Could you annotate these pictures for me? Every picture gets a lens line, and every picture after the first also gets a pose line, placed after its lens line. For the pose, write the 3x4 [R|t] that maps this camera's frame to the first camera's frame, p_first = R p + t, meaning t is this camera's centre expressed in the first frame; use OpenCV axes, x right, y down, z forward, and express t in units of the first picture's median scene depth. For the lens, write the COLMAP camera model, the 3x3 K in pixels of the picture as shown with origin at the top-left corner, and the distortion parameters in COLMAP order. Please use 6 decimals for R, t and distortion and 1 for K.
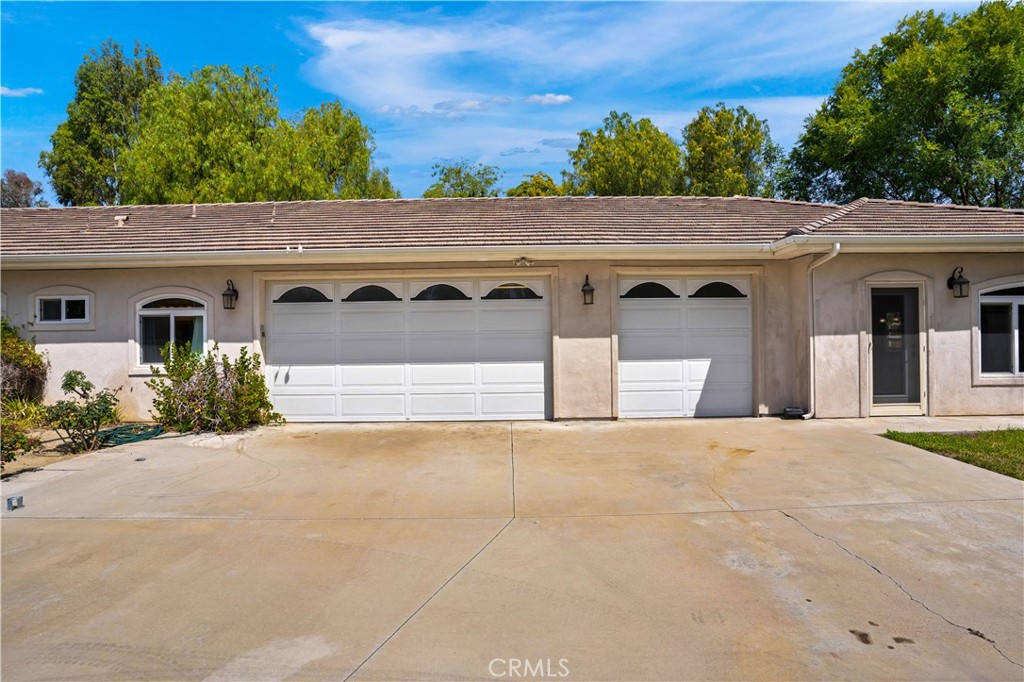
lens RADIAL K [[513.8, 0, 508.3], [0, 513.8, 343.8], [0, 0, 1]] dist [-0.074836, 0.031436]
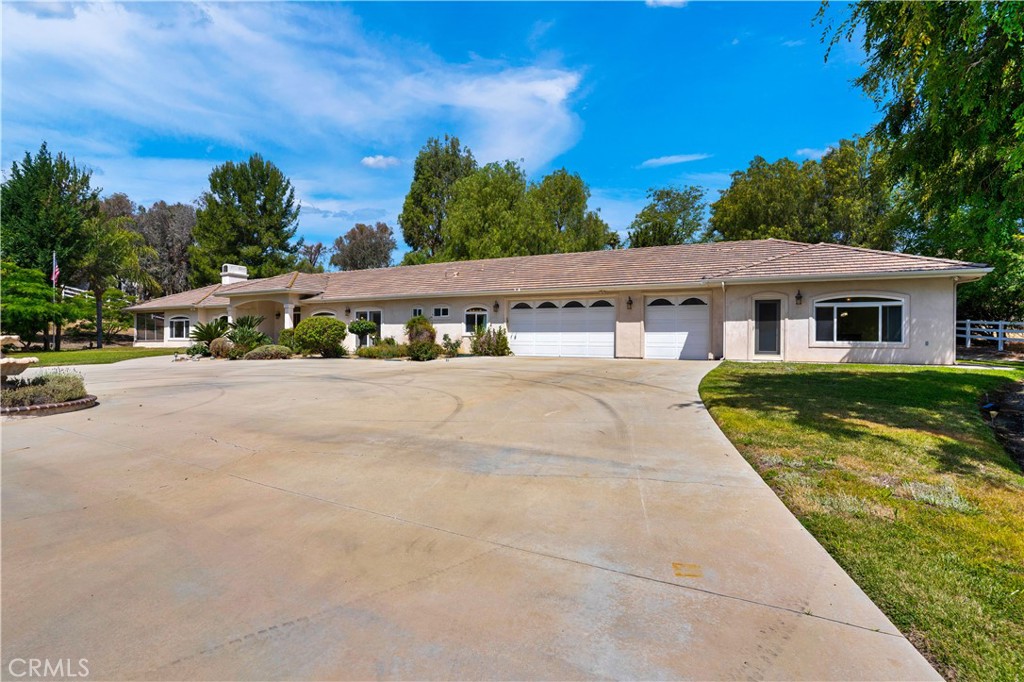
lens RADIAL K [[513.8, 0, 508.3], [0, 513.8, 343.8], [0, 0, 1]] dist [-0.074836, 0.031436]
pose [[0.881374, 0.022388, -0.471888, 0.767508], [-0.017119, 0.999734, 0.015455, 0.056414], [0.472108, -0.005543, 0.881523, -1.323914]]
